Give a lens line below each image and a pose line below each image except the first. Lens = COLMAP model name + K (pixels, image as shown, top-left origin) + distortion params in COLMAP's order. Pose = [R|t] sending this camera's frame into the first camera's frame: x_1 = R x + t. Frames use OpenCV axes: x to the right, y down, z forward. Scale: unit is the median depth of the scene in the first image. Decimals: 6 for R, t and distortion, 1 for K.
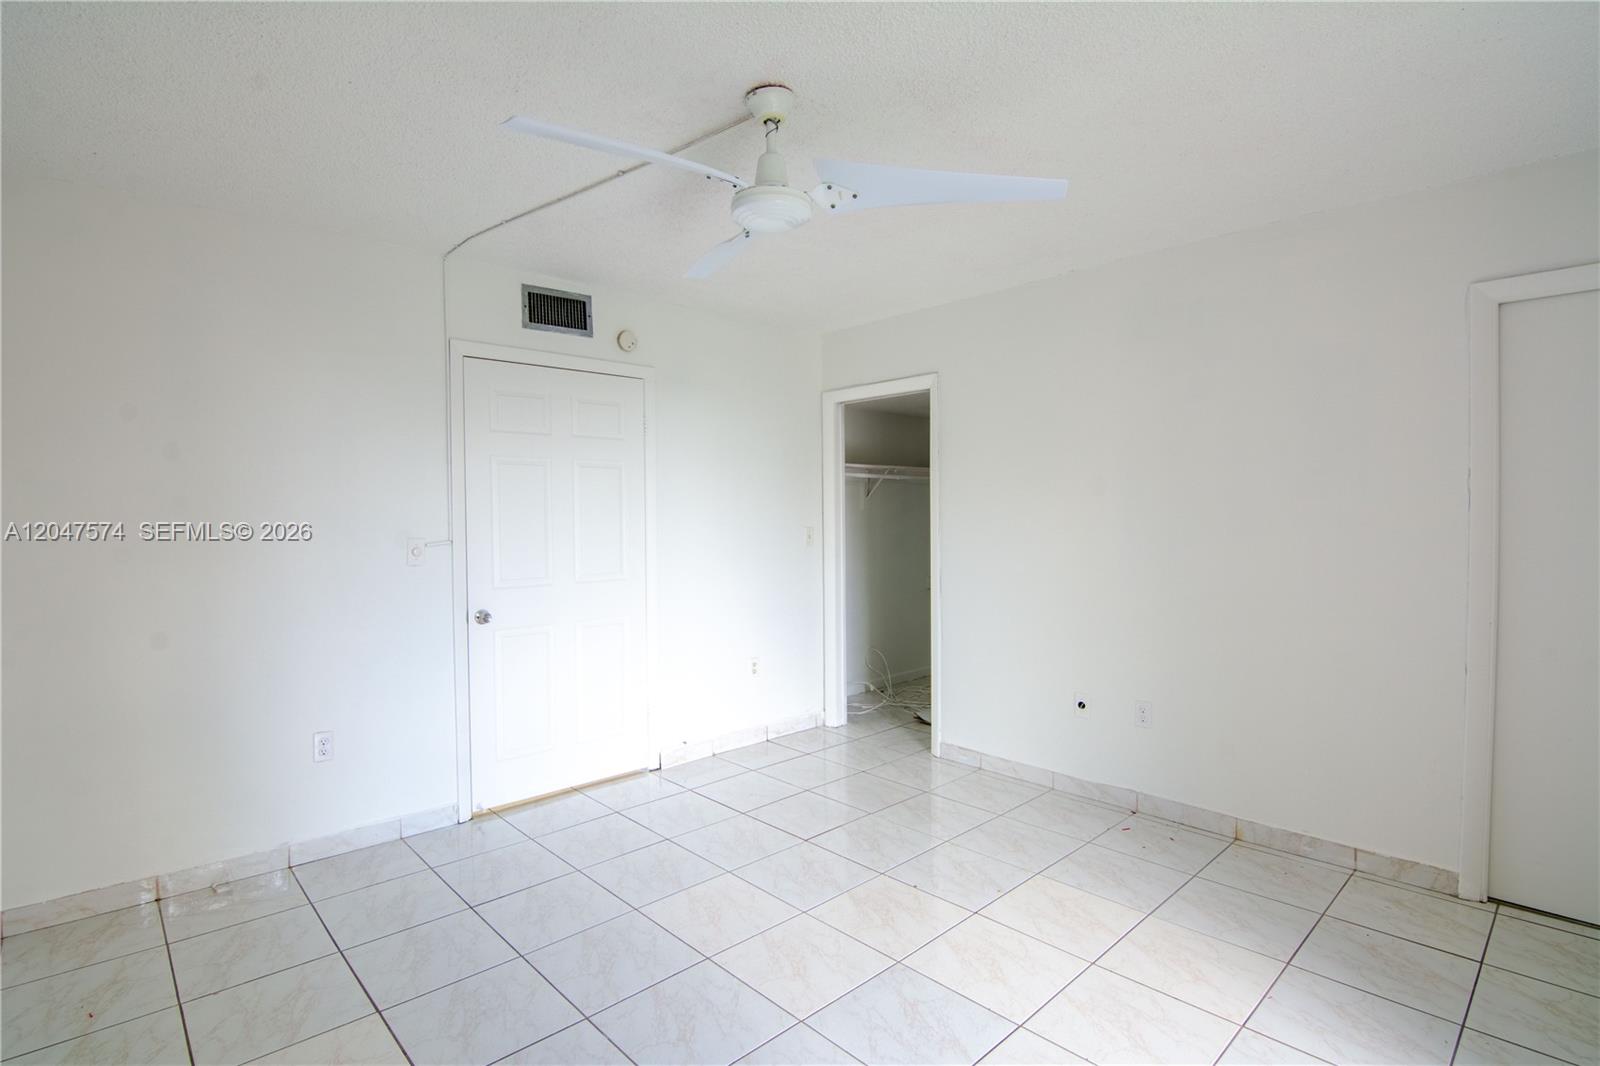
lens RADIAL K [[803.8, 0, 800.3], [0, 803.8, 529.8], [0, 0, 1]] dist [-0.005325, -0.011187]
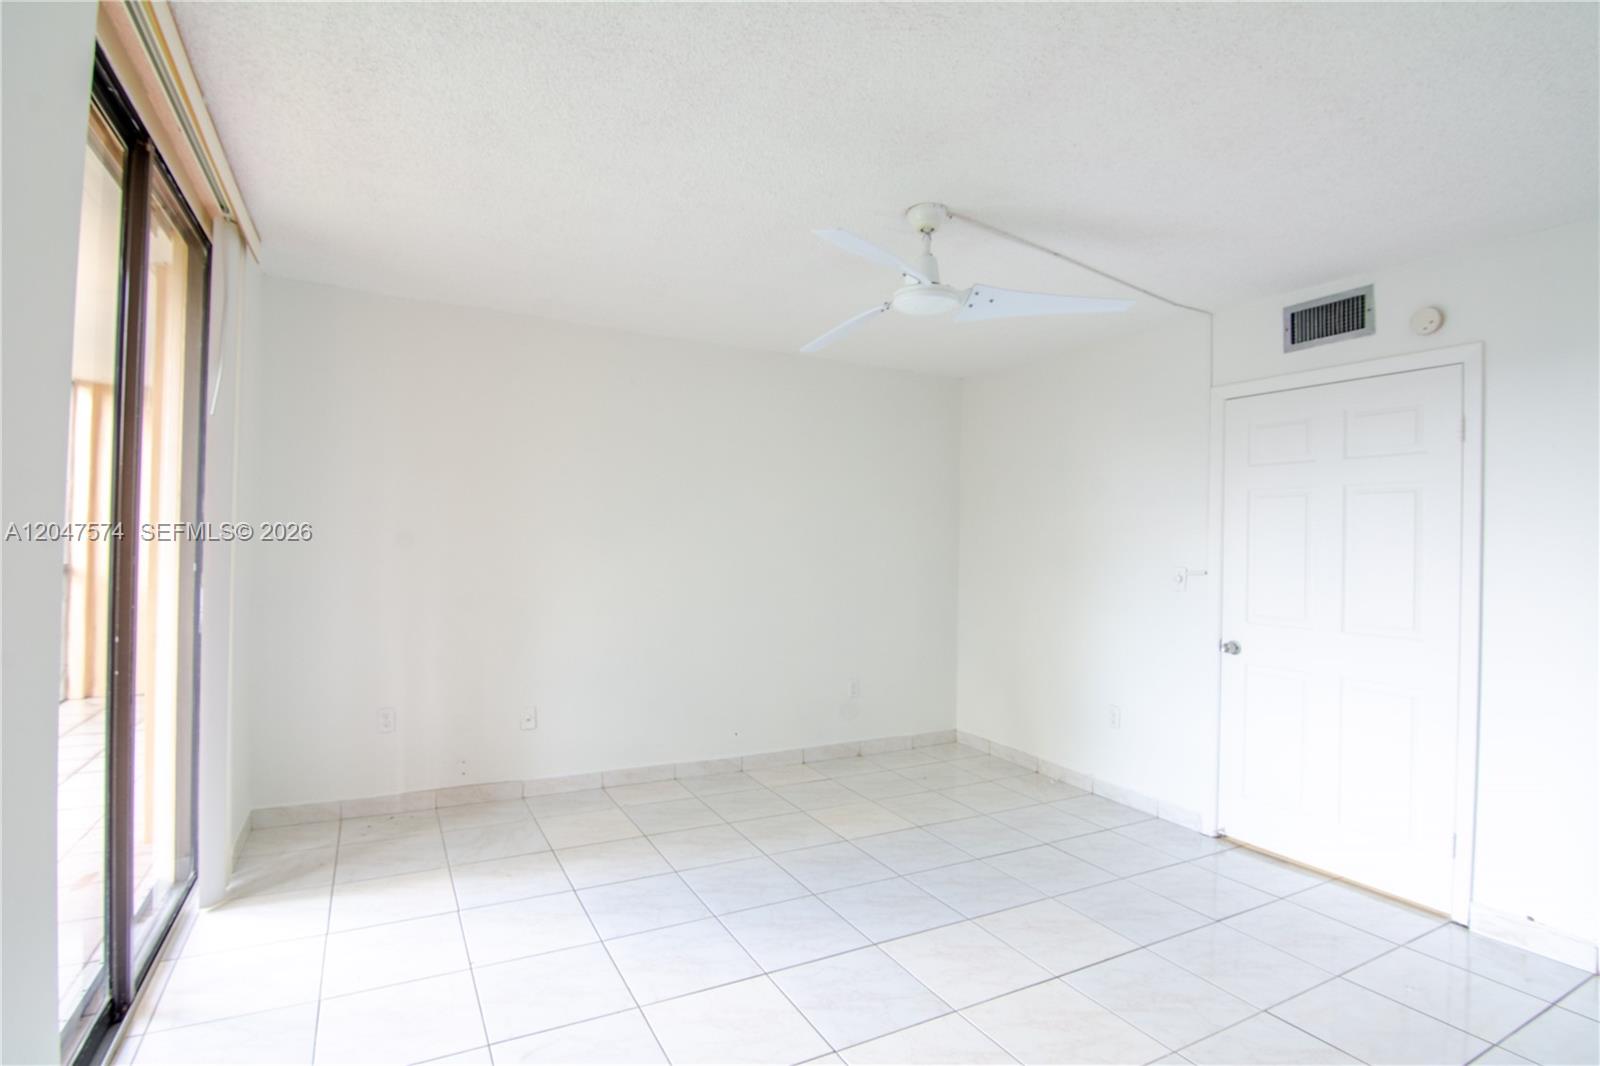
lens RADIAL K [[803.8, 0, 800.6], [0, 803.8, 533.3], [0, 0, 1]] dist [-0.005325, -0.011187]
pose [[-0.267924, -0.007877, -0.963408, 0.698920], [-0.046947, 0.998885, 0.004889, -0.015631], [0.962295, 0.046539, -0.267996, 0.691497]]
